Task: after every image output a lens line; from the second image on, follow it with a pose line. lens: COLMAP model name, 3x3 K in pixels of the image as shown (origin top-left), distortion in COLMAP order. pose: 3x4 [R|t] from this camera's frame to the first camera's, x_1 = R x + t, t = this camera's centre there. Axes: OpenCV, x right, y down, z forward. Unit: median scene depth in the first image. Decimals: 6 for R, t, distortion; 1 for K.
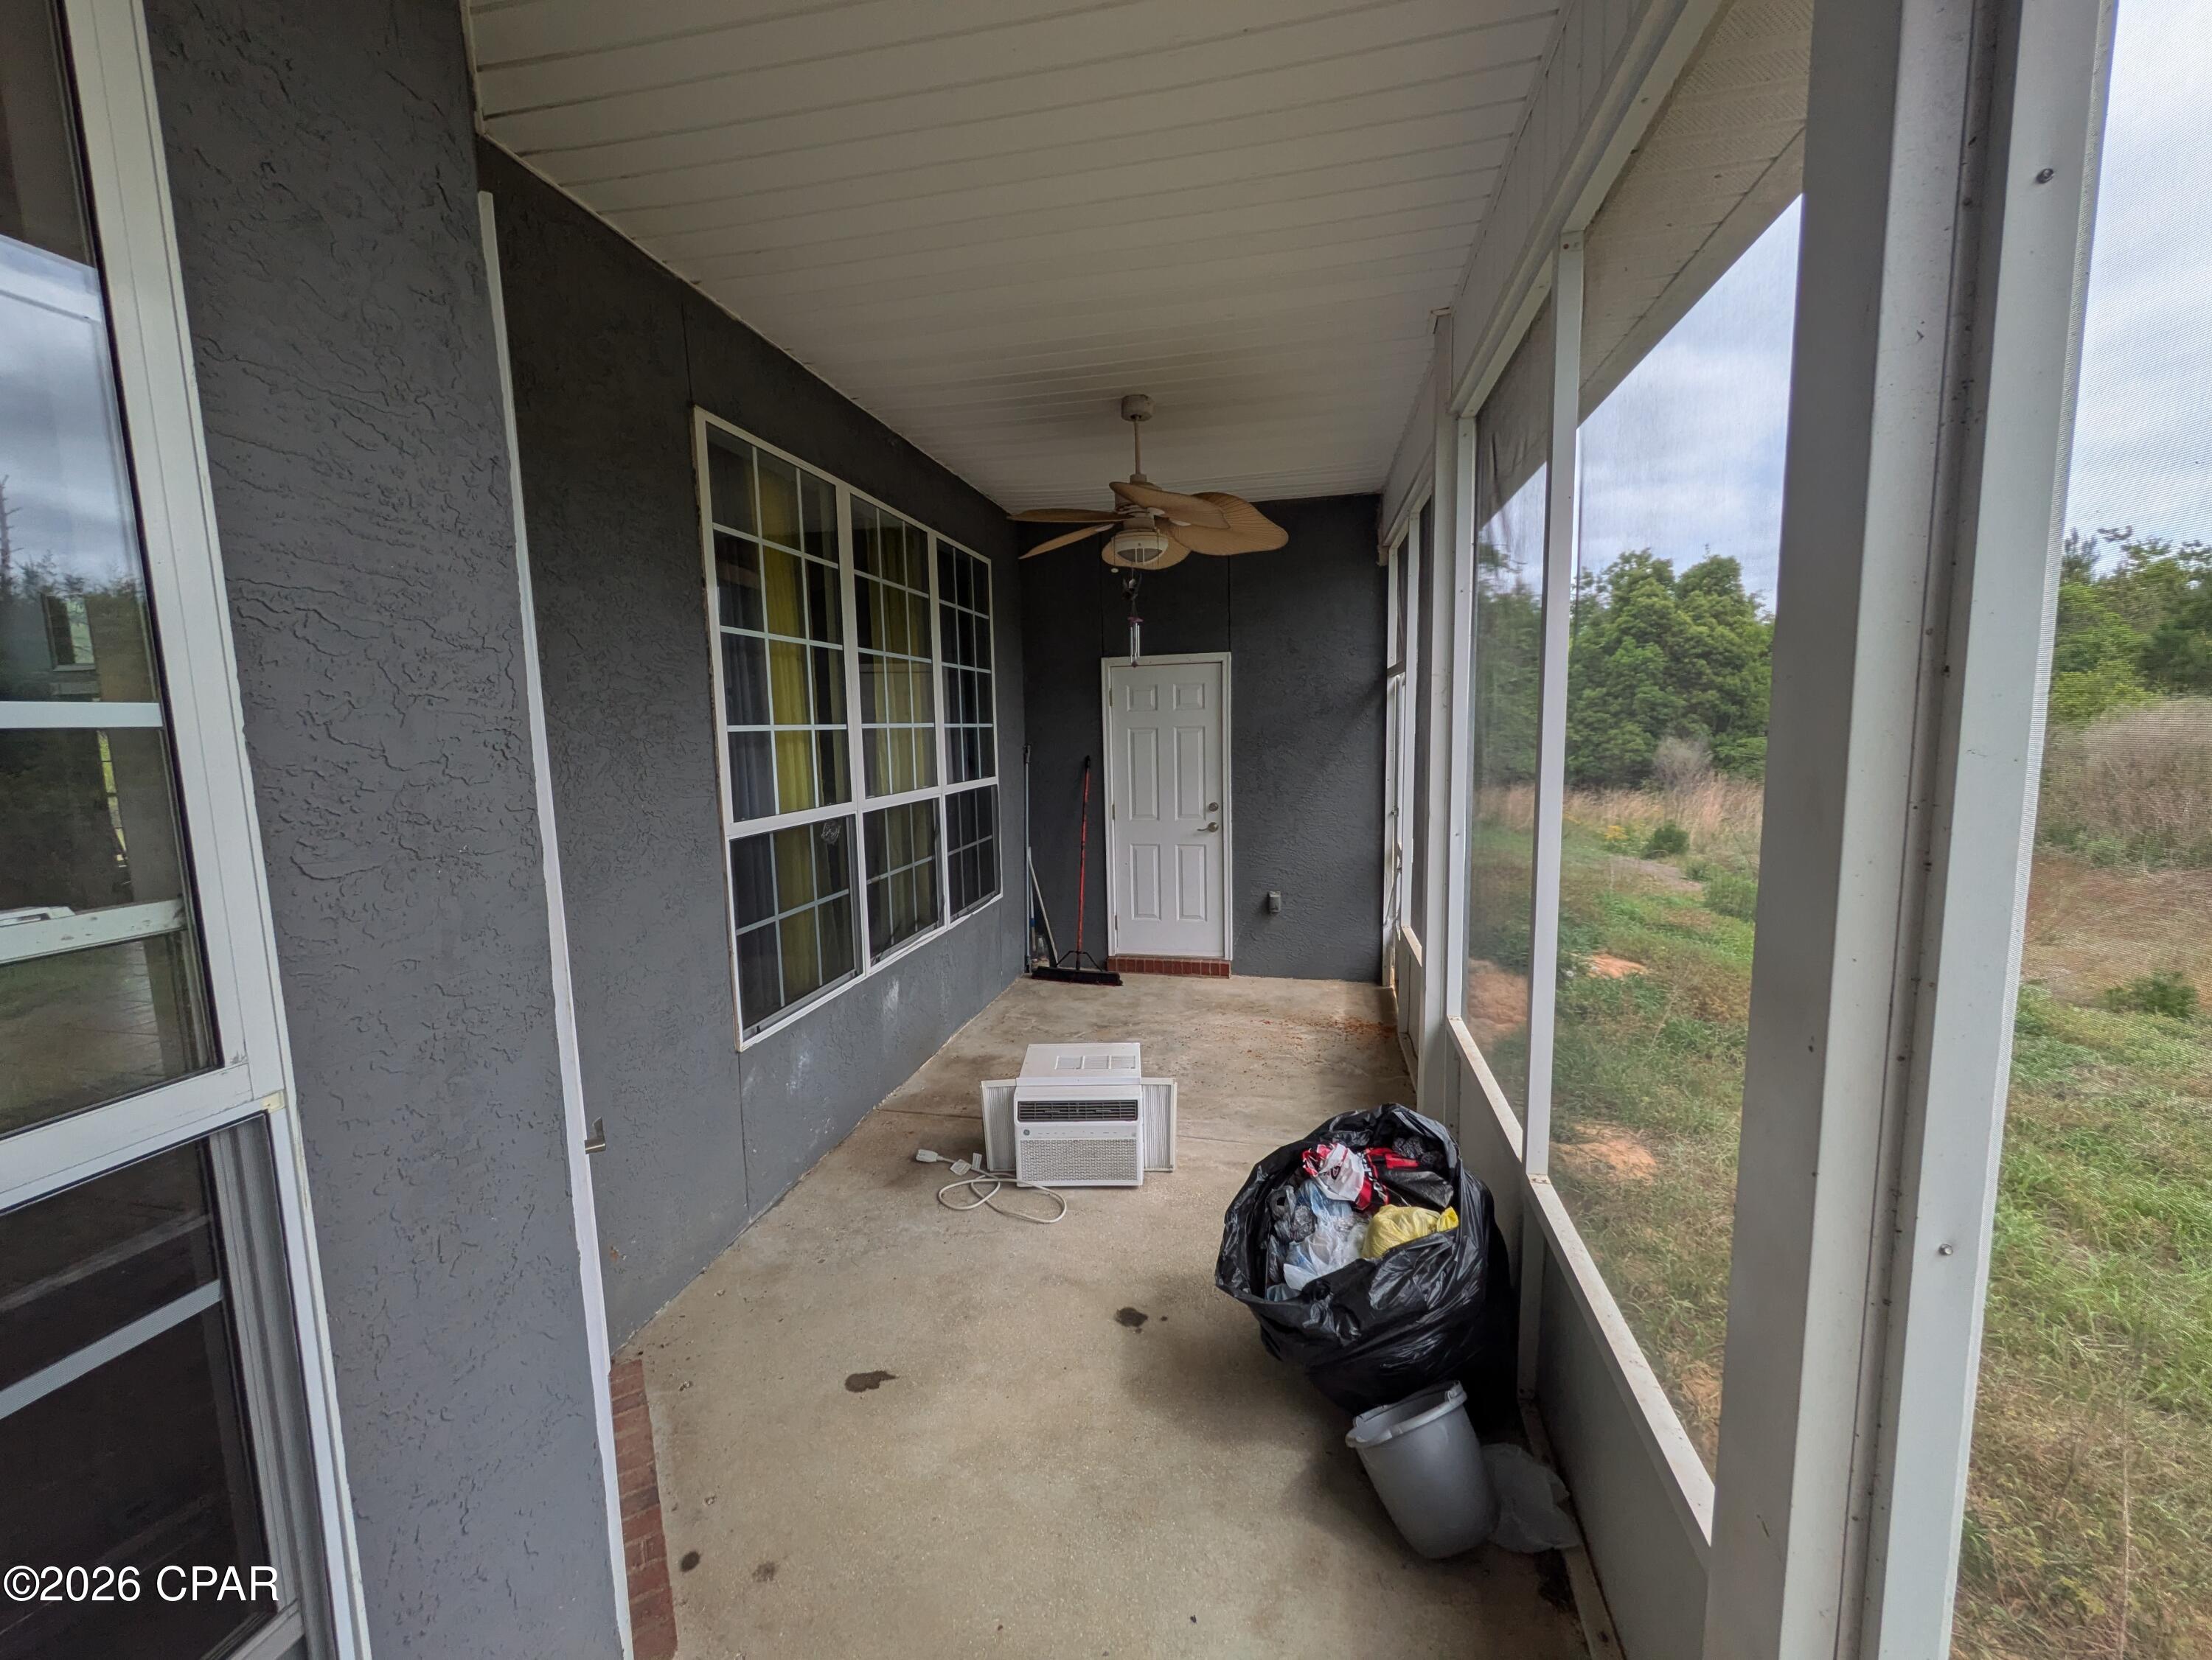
lens RADIAL K [[880.5, 0, 1097.8], [0, 880.5, 833.3], [0, 0, 1]] dist [-0.003164, -0.000130]
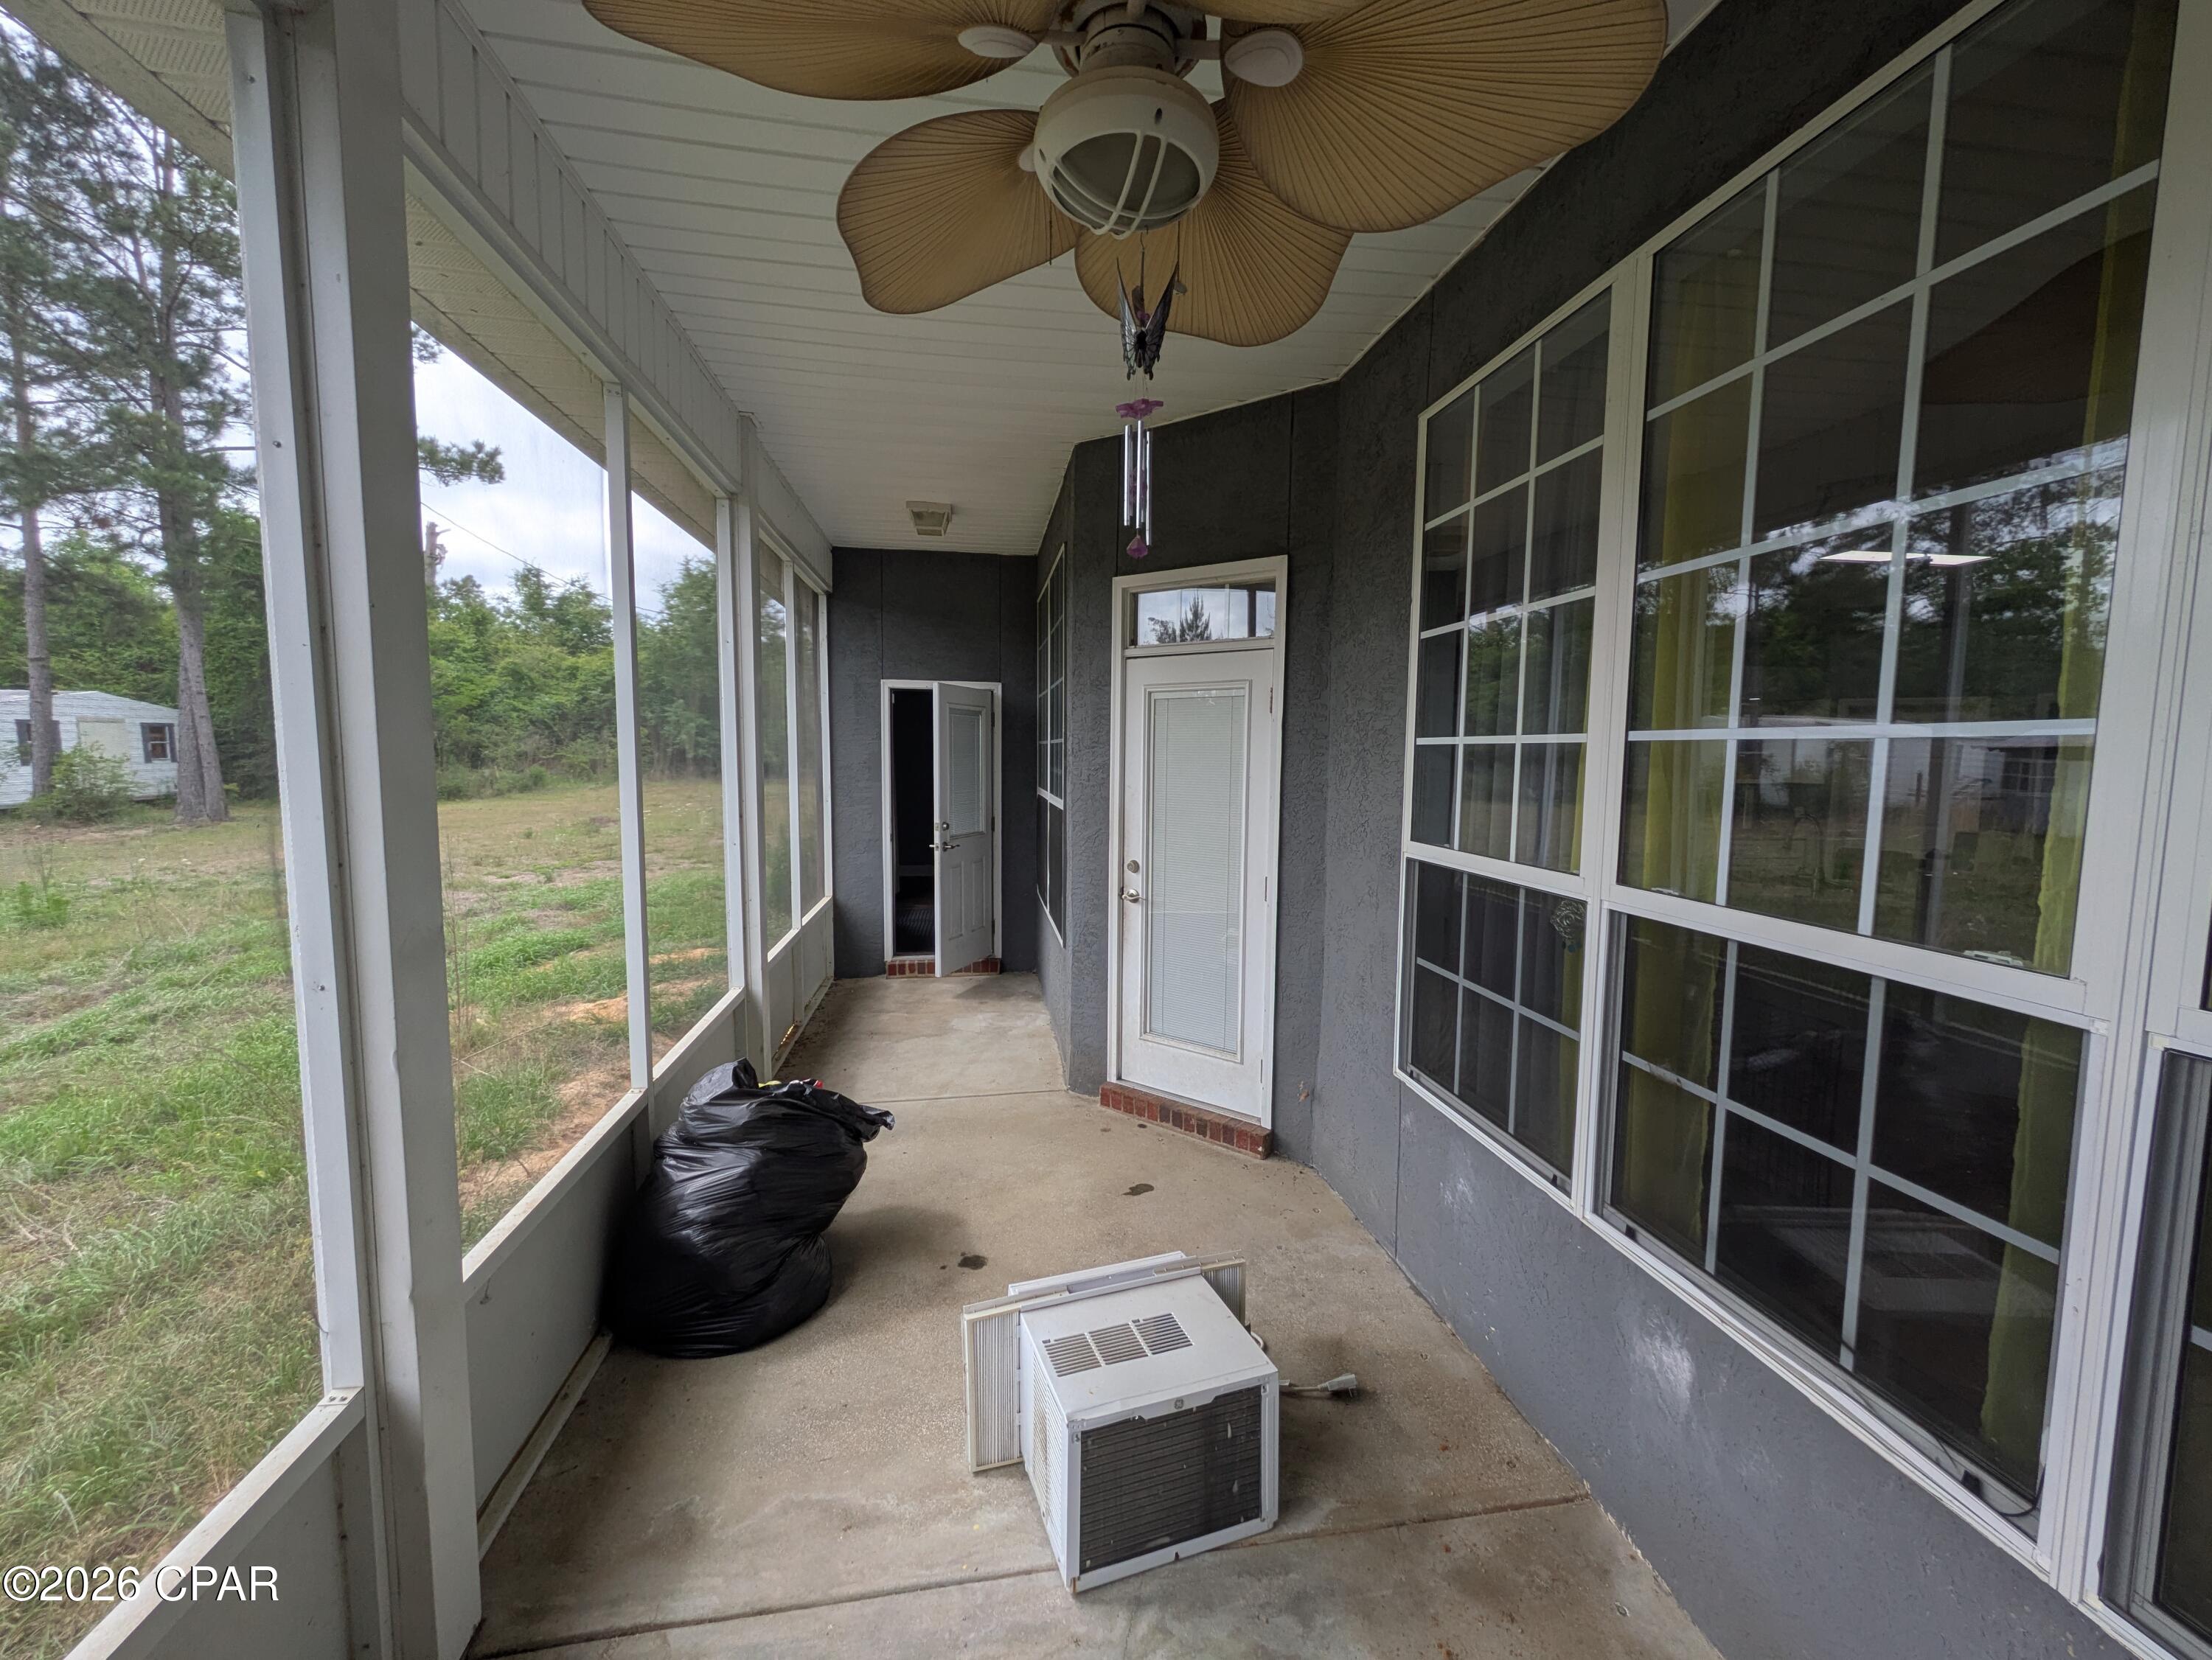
lens RADIAL K [[880.5, 0, 1107.6], [0, 880.5, 818.5], [0, 0, 1]] dist [-0.003164, -0.000130]
pose [[-0.929081, 0.038479, -0.367870, 0.231564], [-0.037819, 0.979479, 0.197968, -0.205005], [0.367938, 0.197841, -0.908560, 1.688960]]
